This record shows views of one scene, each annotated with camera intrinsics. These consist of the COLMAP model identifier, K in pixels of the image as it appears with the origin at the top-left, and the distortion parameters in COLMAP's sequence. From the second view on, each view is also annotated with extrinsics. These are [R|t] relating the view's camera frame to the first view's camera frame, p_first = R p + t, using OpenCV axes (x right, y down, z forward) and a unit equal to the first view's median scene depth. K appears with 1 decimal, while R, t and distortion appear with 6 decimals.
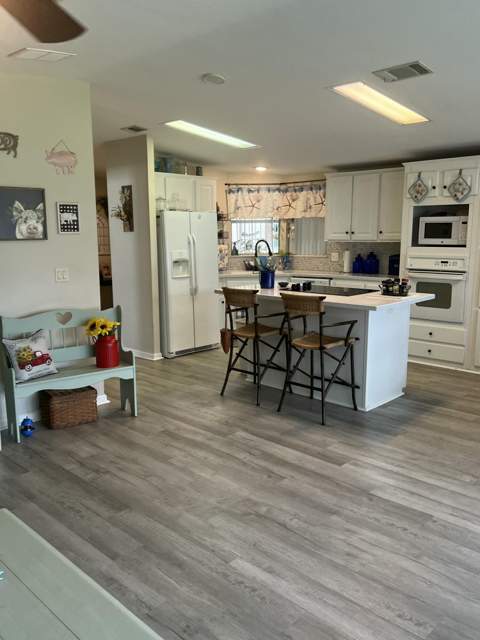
lens RADIAL K [[539.3, 0, 234.9], [0, 539.3, 323.5], [0, 0, 1]] dist [0.058028, -0.075192]
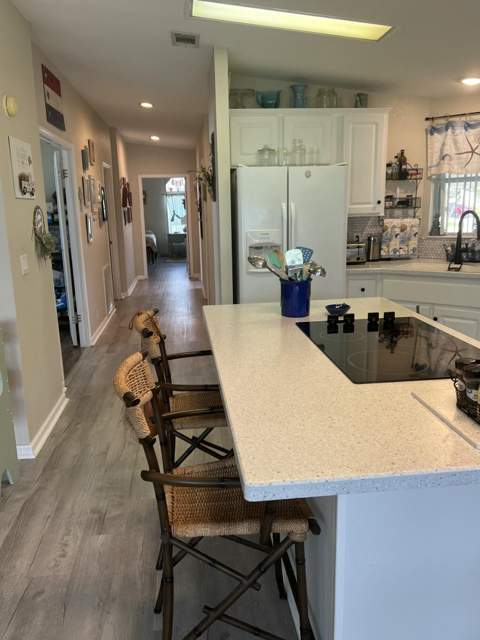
lens RADIAL K [[504.6, 0, 240.0], [0, 504.6, 320.0], [0, 0, 1]] dist [0.004601, 0.001908]
pose [[0.768905, 0.131991, -0.625590, 0.336198], [-0.090138, 0.991065, 0.098313, -0.111551], [0.632977, -0.019204, 0.773932, 0.676812]]
